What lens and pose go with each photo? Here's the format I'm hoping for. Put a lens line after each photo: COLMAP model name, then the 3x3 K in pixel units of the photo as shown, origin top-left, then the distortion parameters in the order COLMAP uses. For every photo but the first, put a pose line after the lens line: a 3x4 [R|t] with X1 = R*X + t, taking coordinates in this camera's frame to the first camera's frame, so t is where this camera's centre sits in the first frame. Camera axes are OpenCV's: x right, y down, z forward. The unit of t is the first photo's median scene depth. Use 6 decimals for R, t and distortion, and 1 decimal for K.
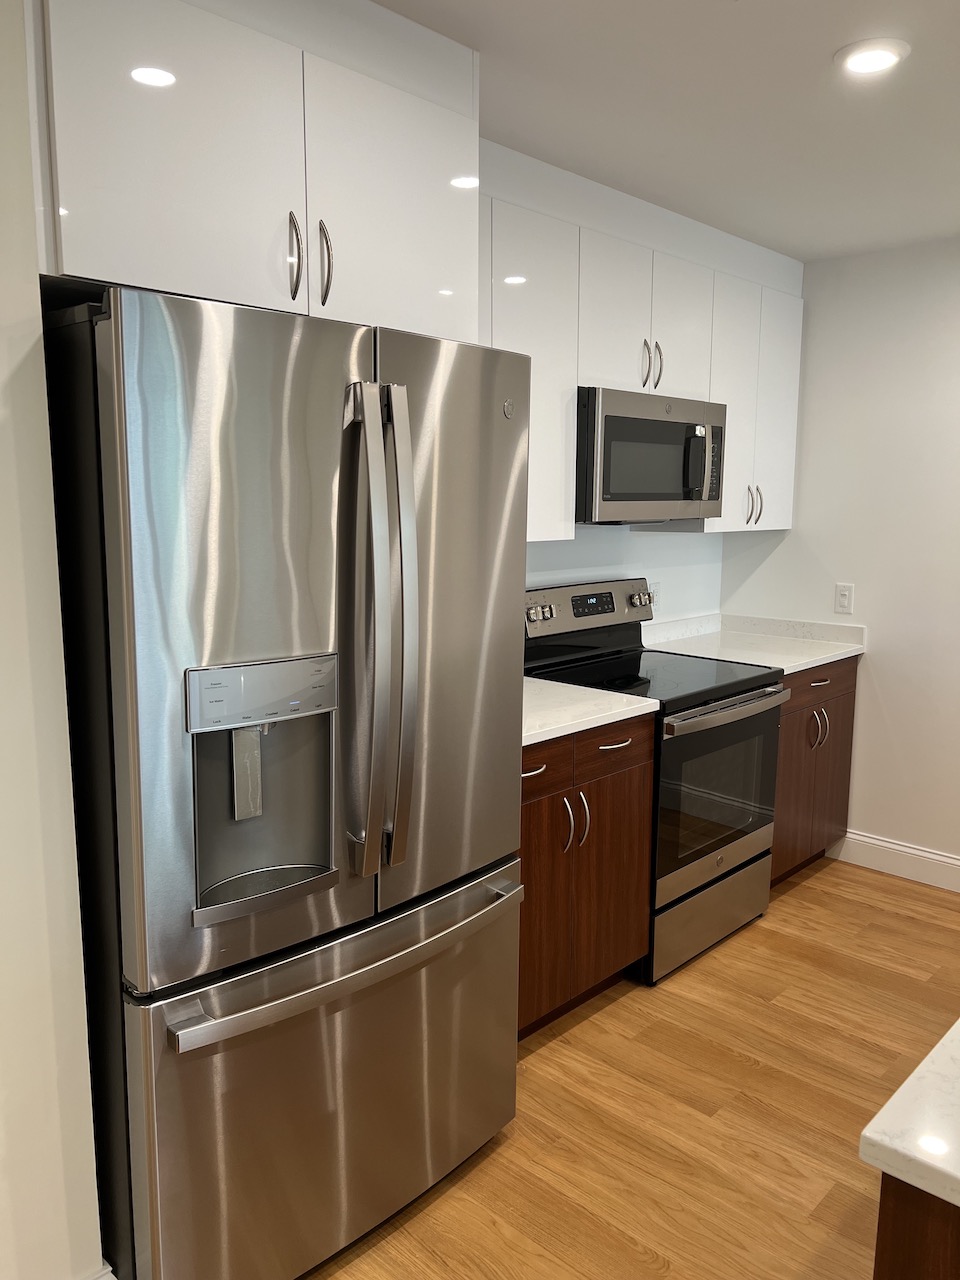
lens RADIAL K [[965.3, 0, 480.0], [0, 965.3, 640.0], [0, 0, 1]] dist [-0.042034, -0.002065]
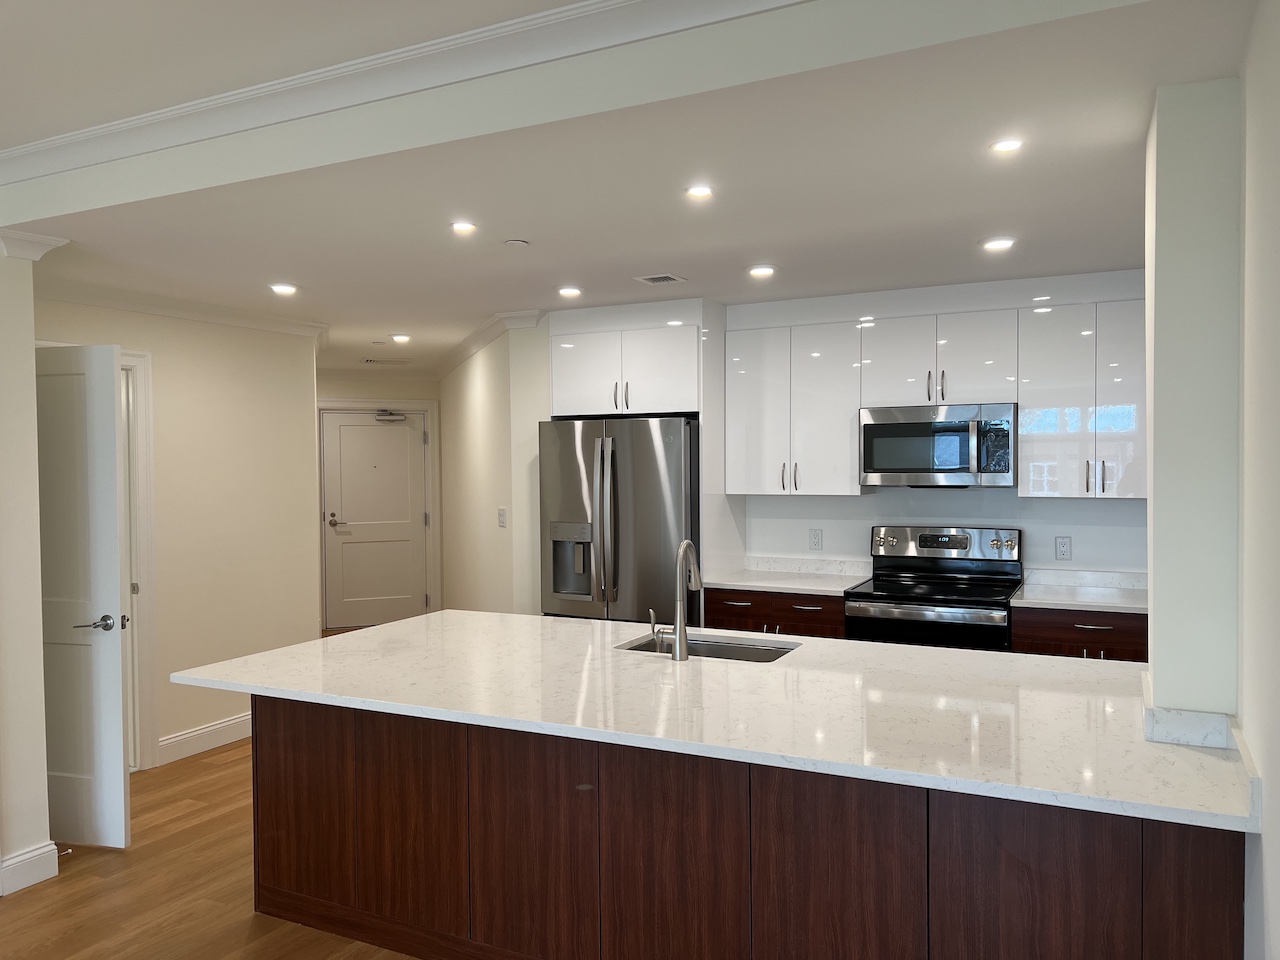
lens RADIAL K [[949.8, 0, 640.0], [0, 949.8, 480.0], [0, 0, 1]] dist [0.010569, -0.003521]
pose [[0.274540, 0.010876, -0.961514, 1.577937], [-0.132385, 0.990842, -0.026592, -0.031945], [0.952419, 0.134590, 0.273466, 0.144395]]
